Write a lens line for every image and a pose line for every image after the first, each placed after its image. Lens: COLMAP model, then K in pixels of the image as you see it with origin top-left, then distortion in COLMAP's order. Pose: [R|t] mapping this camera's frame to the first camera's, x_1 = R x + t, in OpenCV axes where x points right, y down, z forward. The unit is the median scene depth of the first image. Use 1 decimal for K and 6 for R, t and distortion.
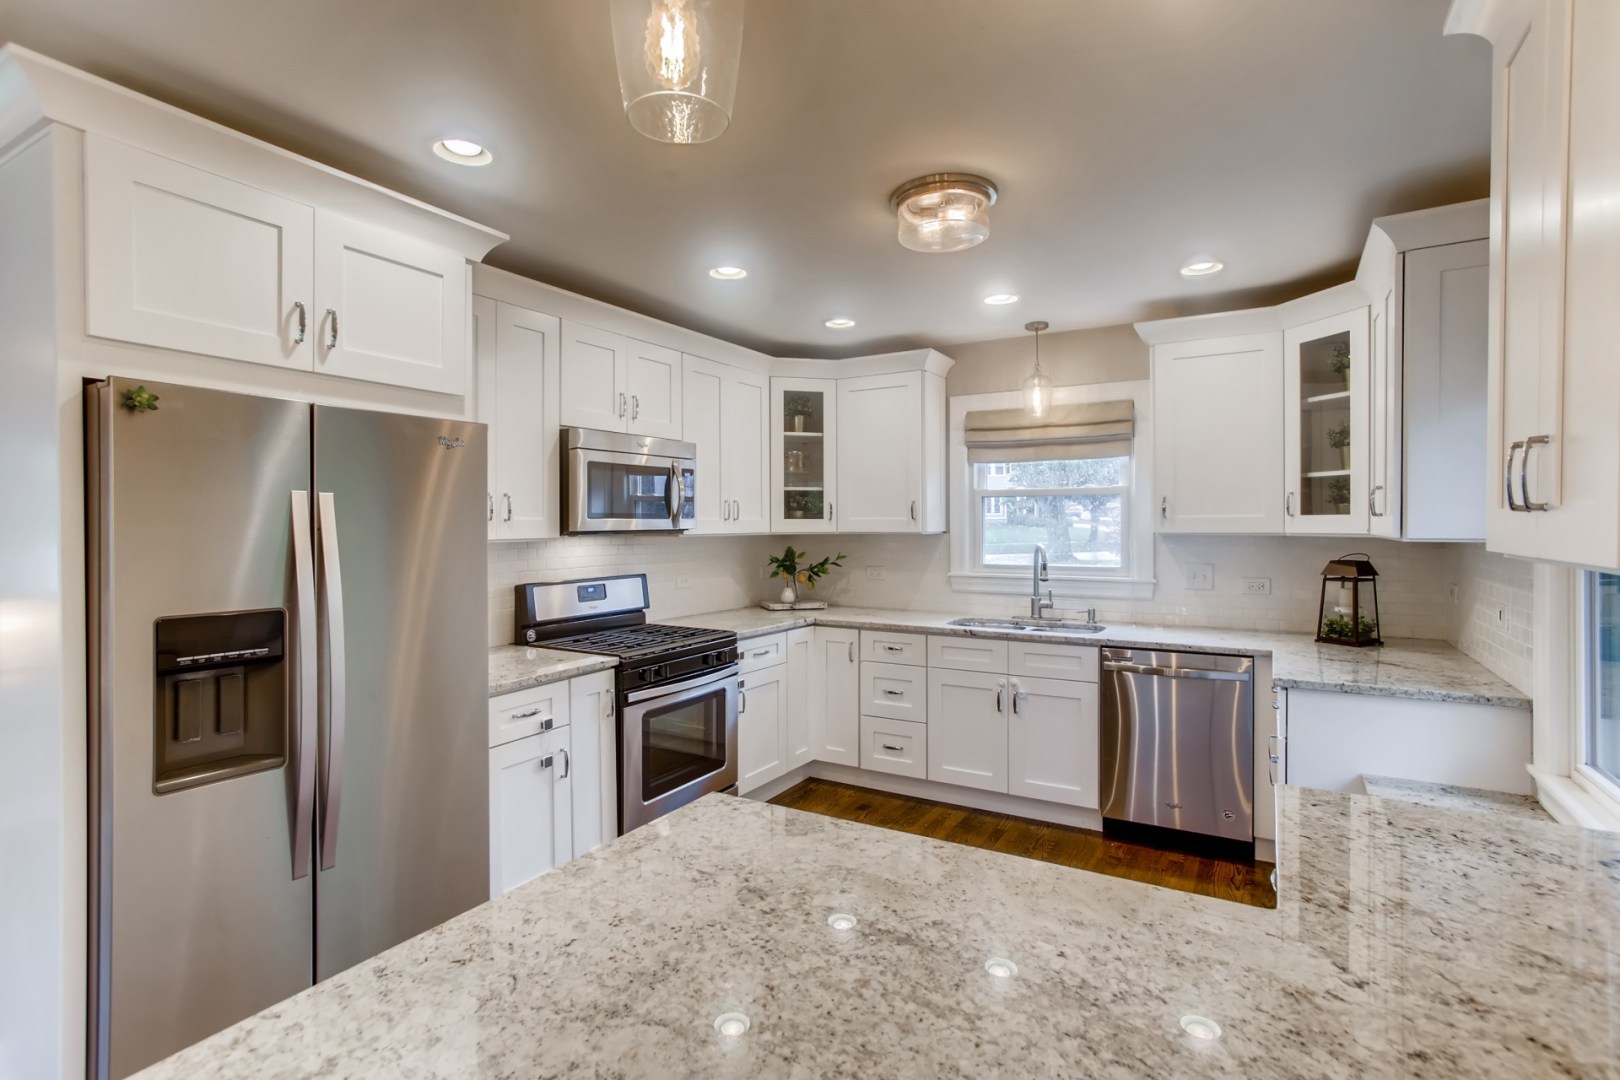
lens RADIAL K [[777.0, 0, 816.1], [0, 777.0, 532.1], [0, 0, 1]] dist [-0.016482, 0.004131]
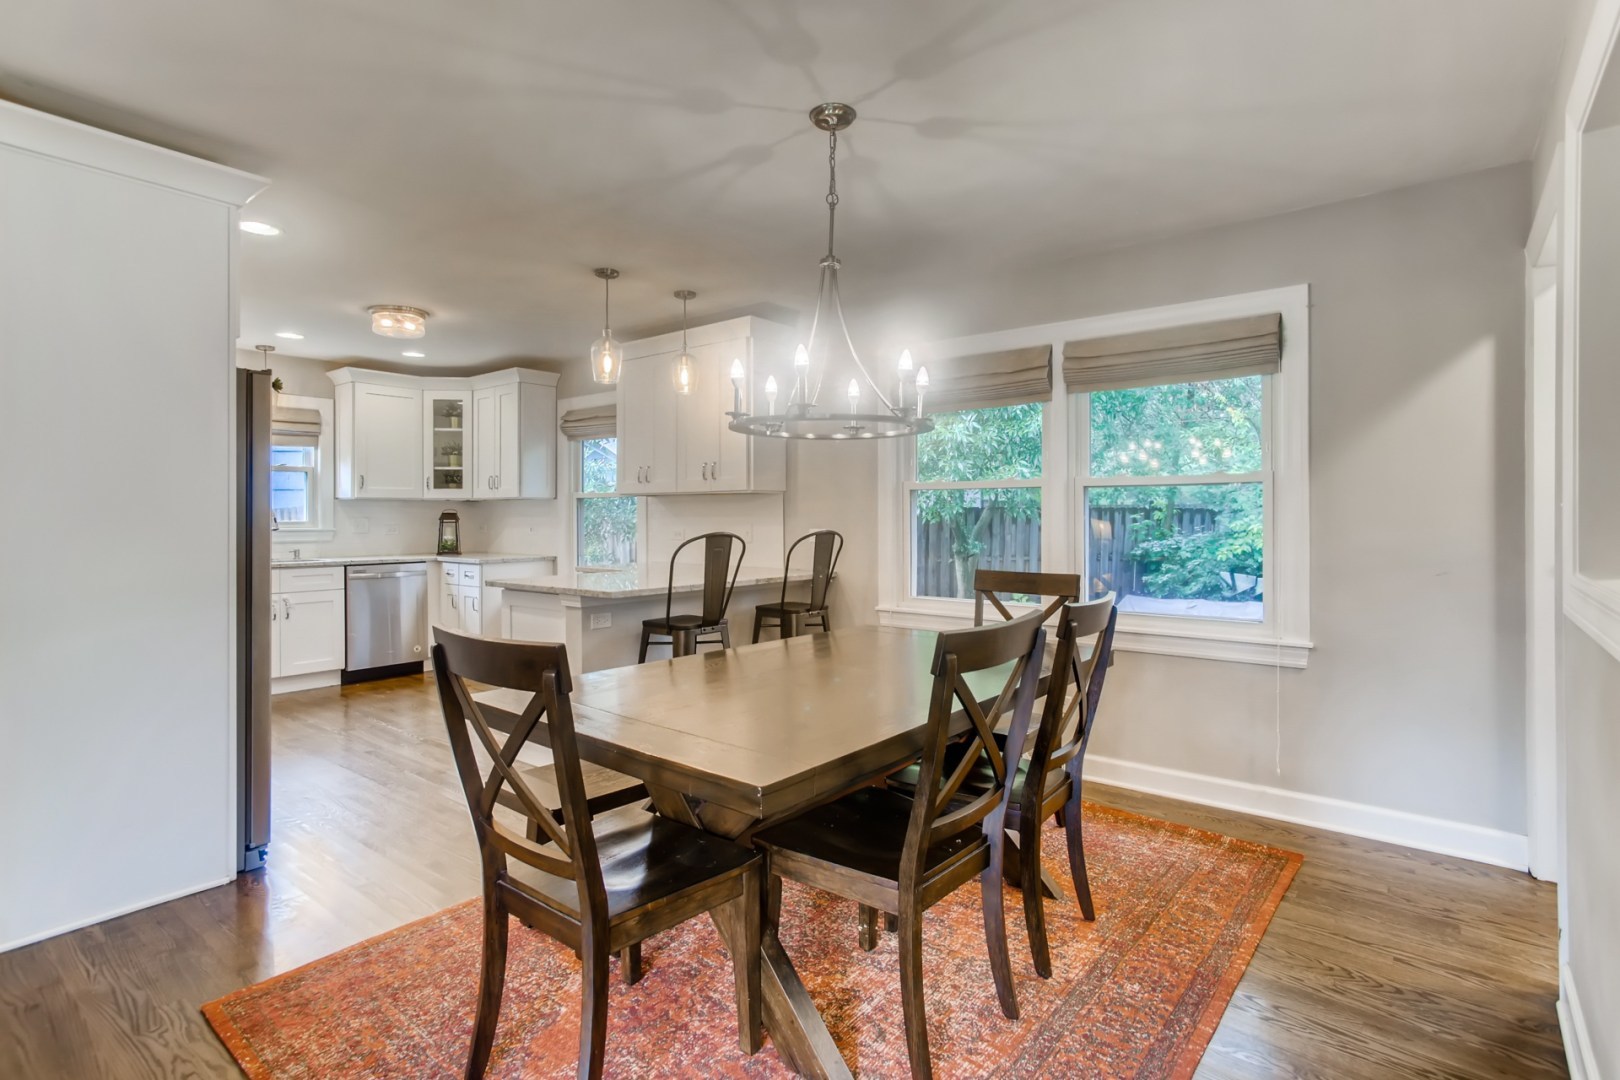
lens RADIAL K [[777.0, 0, 805.0], [0, 777.0, 524.8], [0, 0, 1]] dist [-0.016482, 0.004131]
pose [[0.148662, -0.003225, 0.988883, -1.028210], [0.012462, 0.999921, 0.001388, 0.068499], [-0.988810, 0.012117, 0.148691, -0.179749]]
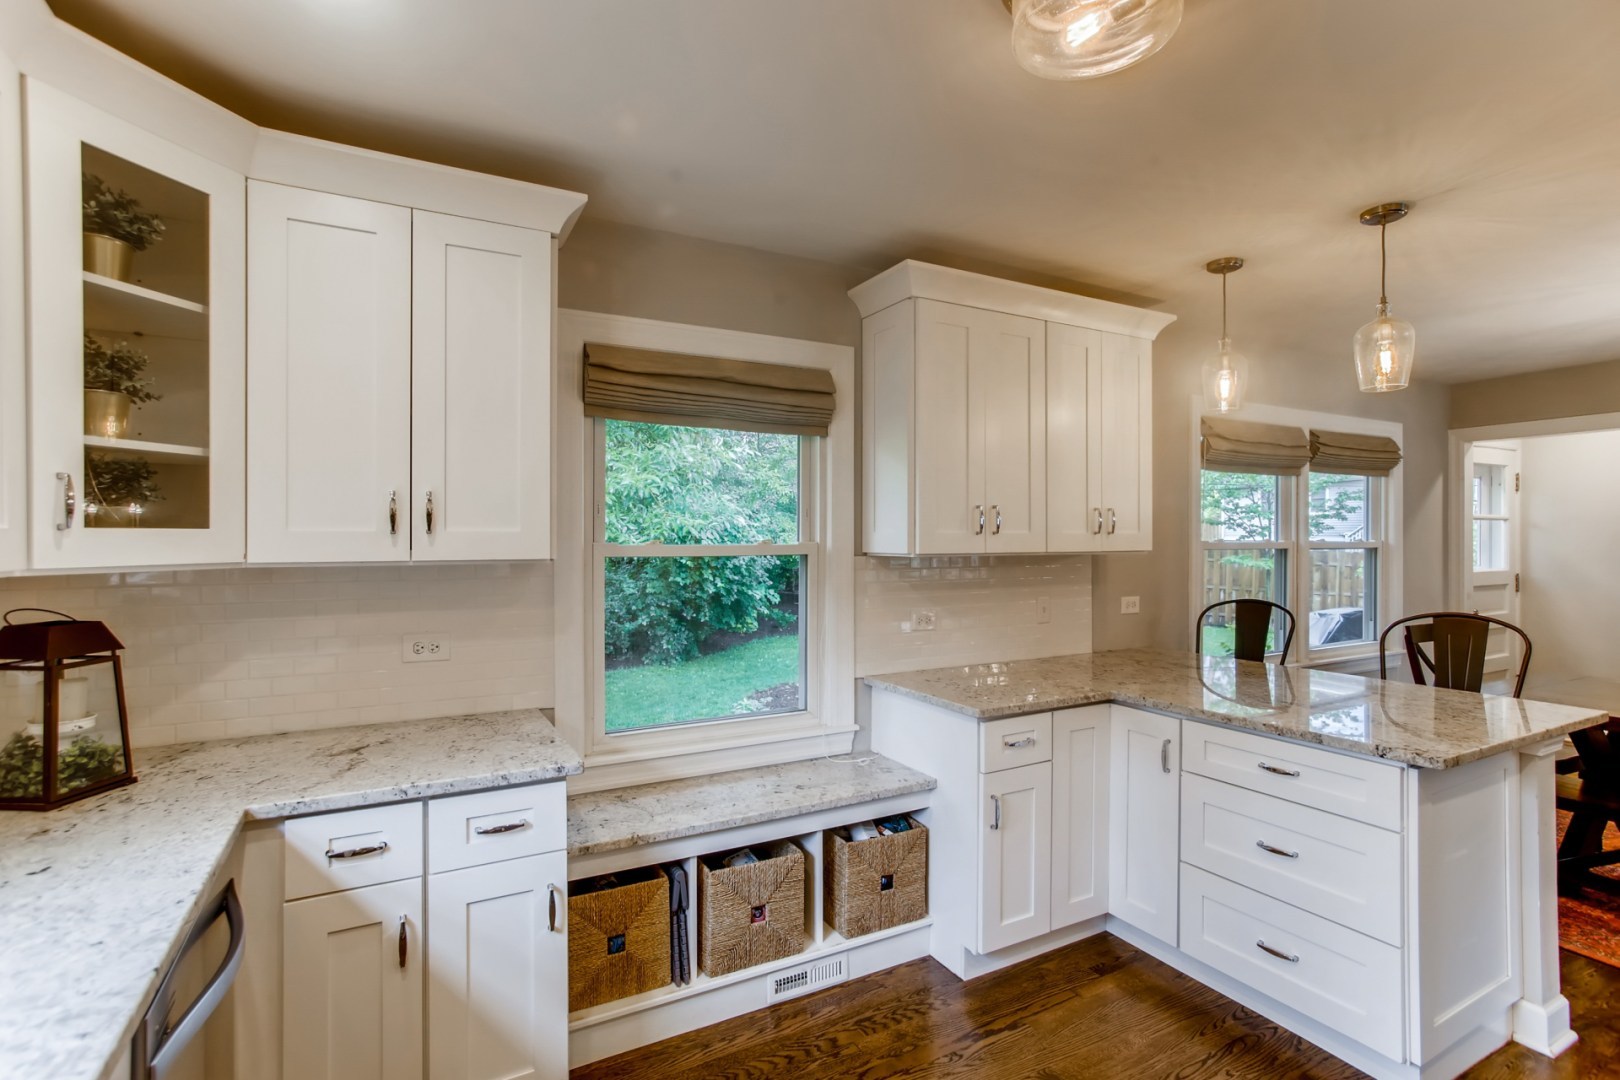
lens RADIAL K [[777.0, 0, 826.1], [0, 777.0, 536.0], [0, 0, 1]] dist [-0.016482, 0.004131]
pose [[-0.855720, 0.002687, 0.517432, 0.024510], [0.009650, 0.999895, 0.010766, -0.016343], [-0.517349, 0.014205, -0.855657, 1.044547]]
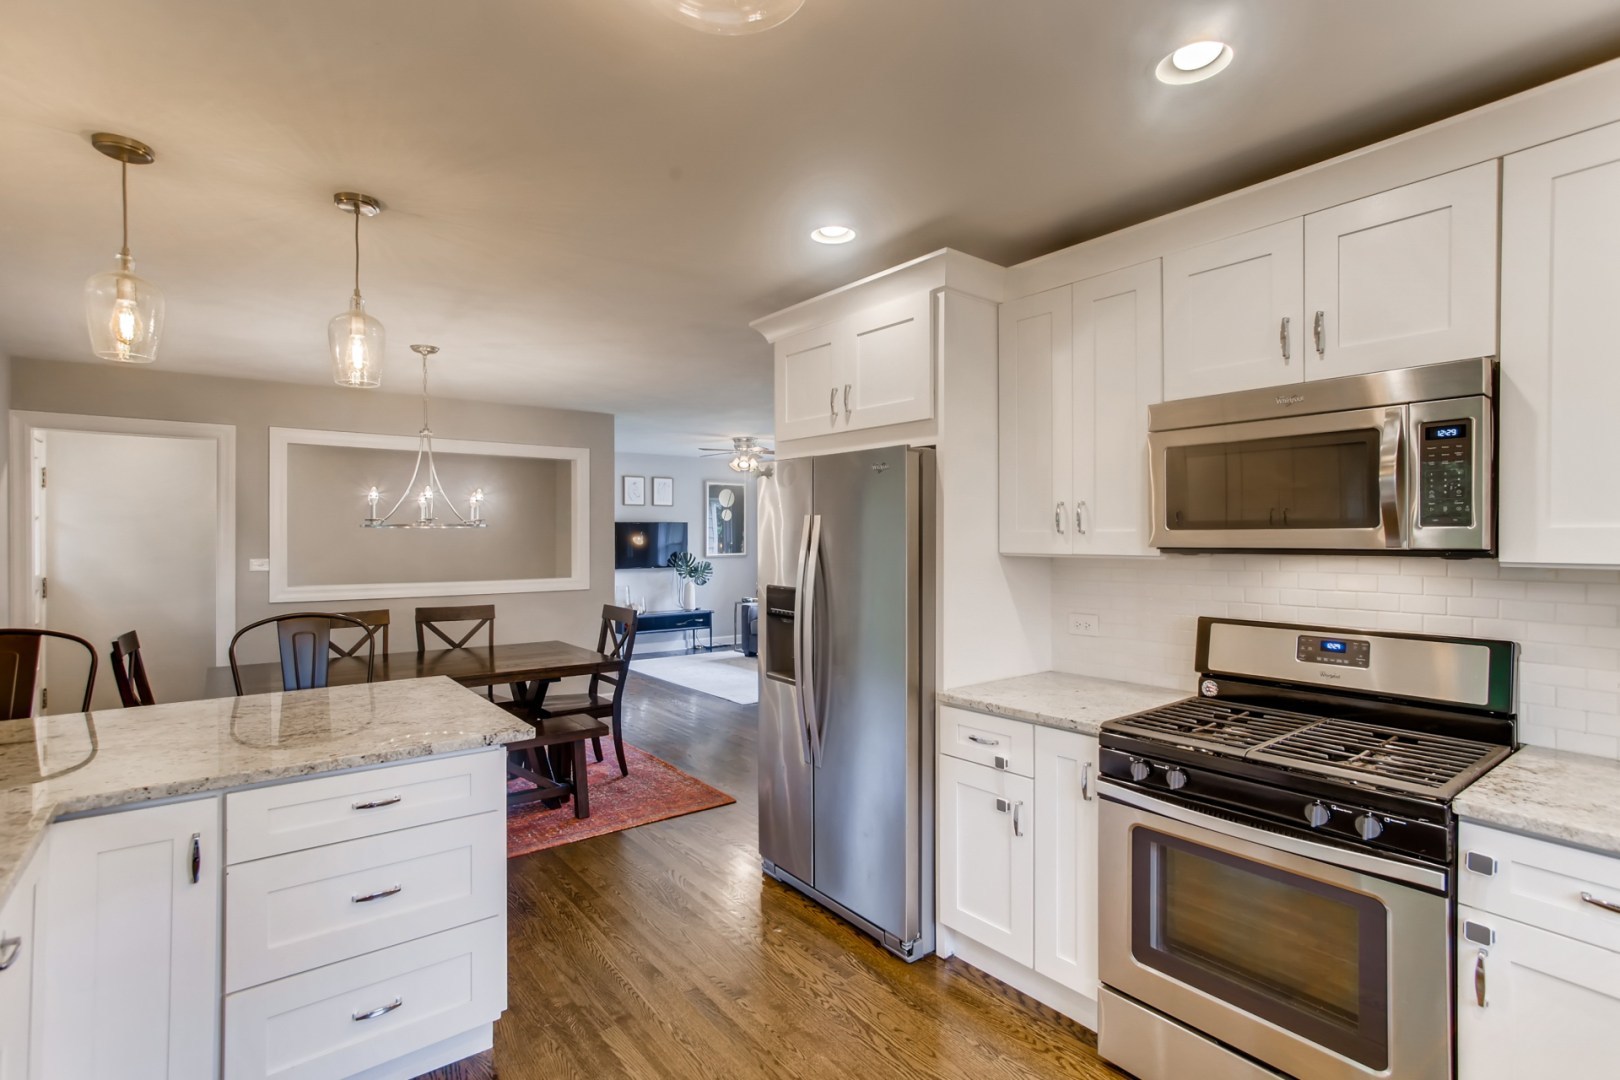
lens RADIAL K [[777.0, 0, 818.5], [0, 777.0, 534.1], [0, 0, 1]] dist [-0.016482, 0.004131]
pose [[-0.369284, 0.003739, -0.929309, 0.404595], [-0.008450, 0.999937, 0.007381, -0.013730], [0.929278, 0.010579, -0.369230, 0.824484]]
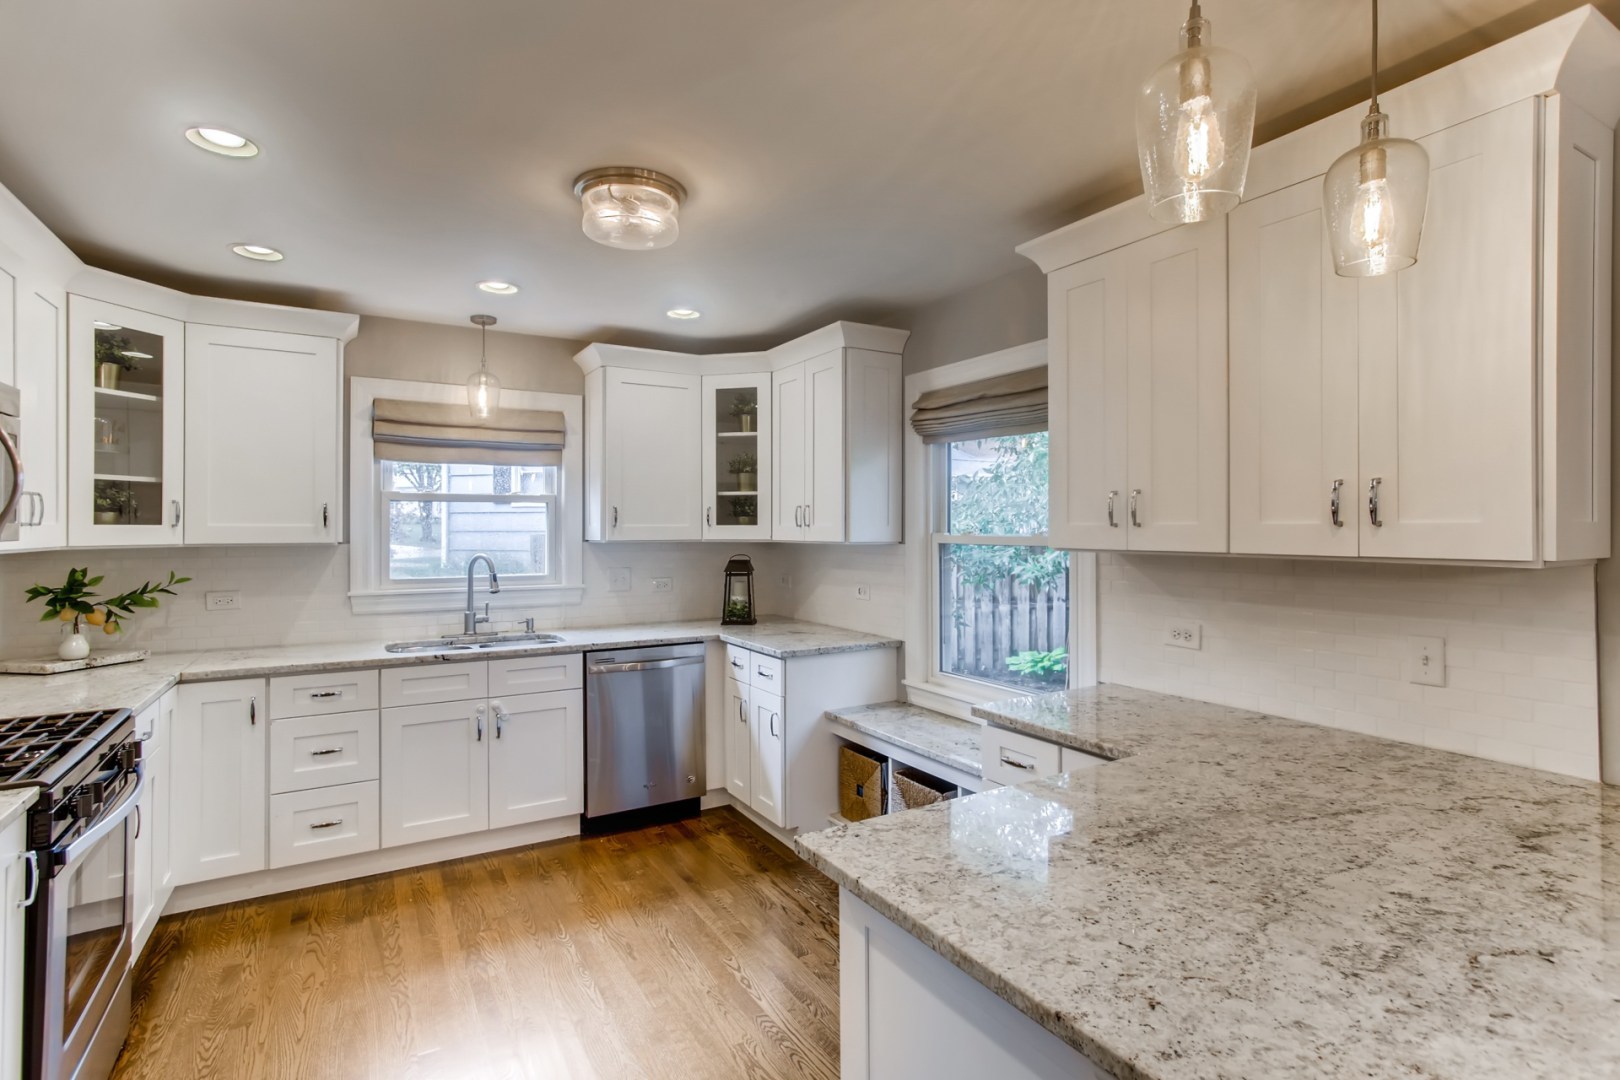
lens RADIAL K [[777.0, 0, 816.6], [0, 777.0, 525.8], [0, 0, 1]] dist [-0.016482, 0.004131]
pose [[0.480060, 0.006963, 0.877208, -0.366175], [0.009256, 0.999873, -0.013003, -0.002697], [-0.877187, 0.014362, 0.479934, 0.224327]]
